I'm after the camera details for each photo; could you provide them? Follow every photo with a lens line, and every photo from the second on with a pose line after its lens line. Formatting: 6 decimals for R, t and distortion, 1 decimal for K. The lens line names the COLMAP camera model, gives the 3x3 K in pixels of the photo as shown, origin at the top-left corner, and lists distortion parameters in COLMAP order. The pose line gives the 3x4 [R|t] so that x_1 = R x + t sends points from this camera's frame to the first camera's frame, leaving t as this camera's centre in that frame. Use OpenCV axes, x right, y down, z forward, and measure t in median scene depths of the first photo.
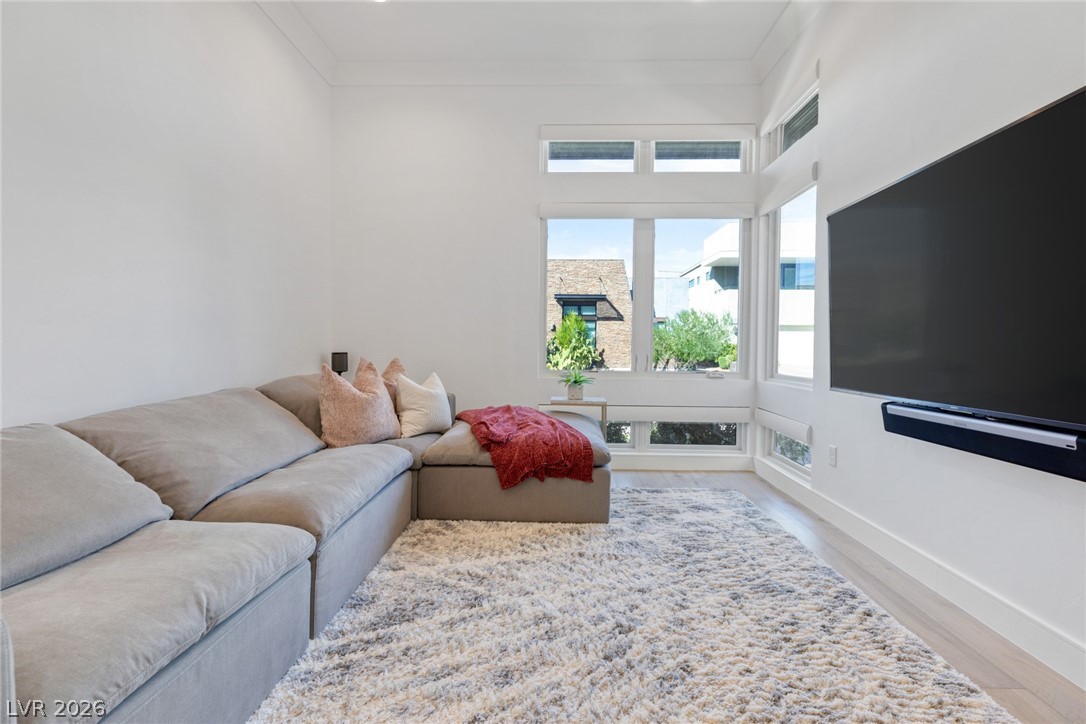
lens RADIAL K [[487.1, 0, 547.2], [0, 487.1, 357.9], [0, 0, 1]] dist [0.003644, -0.000195]
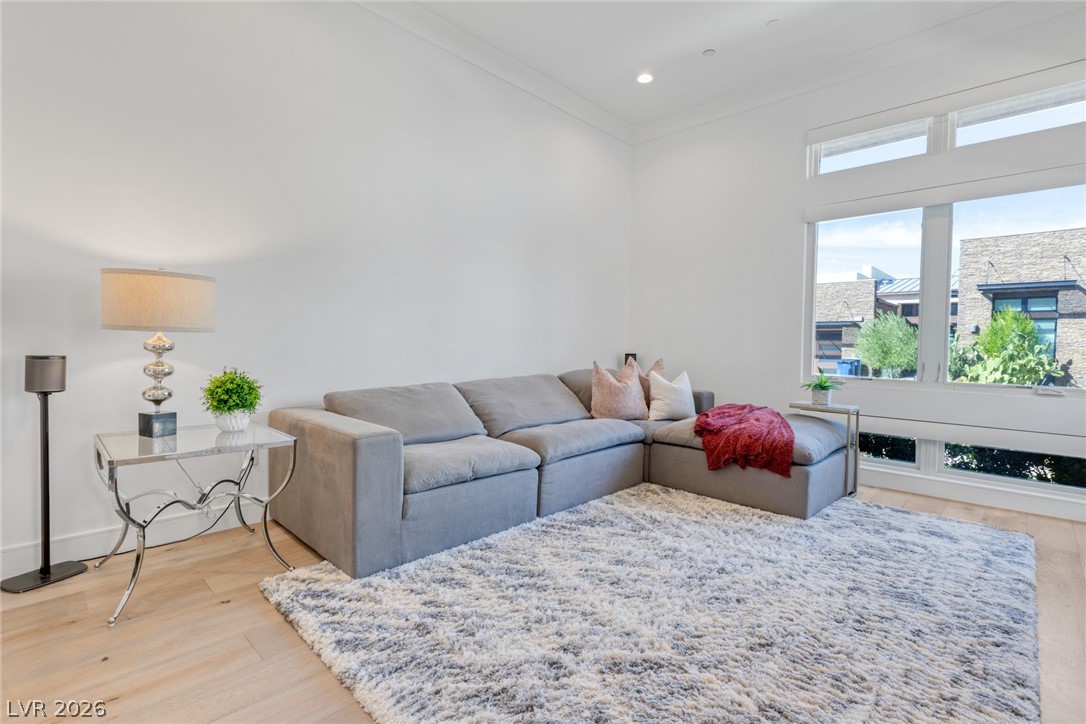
lens RADIAL K [[514.8, 0, 543.0], [0, 514.8, 362.0], [0, 0, 1]] dist [-0.001255, -0.000088]
pose [[0.731267, 0.027895, -0.681521, 0.459631], [-0.030355, 0.999504, 0.008340, 0.008216], [0.681416, 0.014589, 0.731751, -0.199926]]
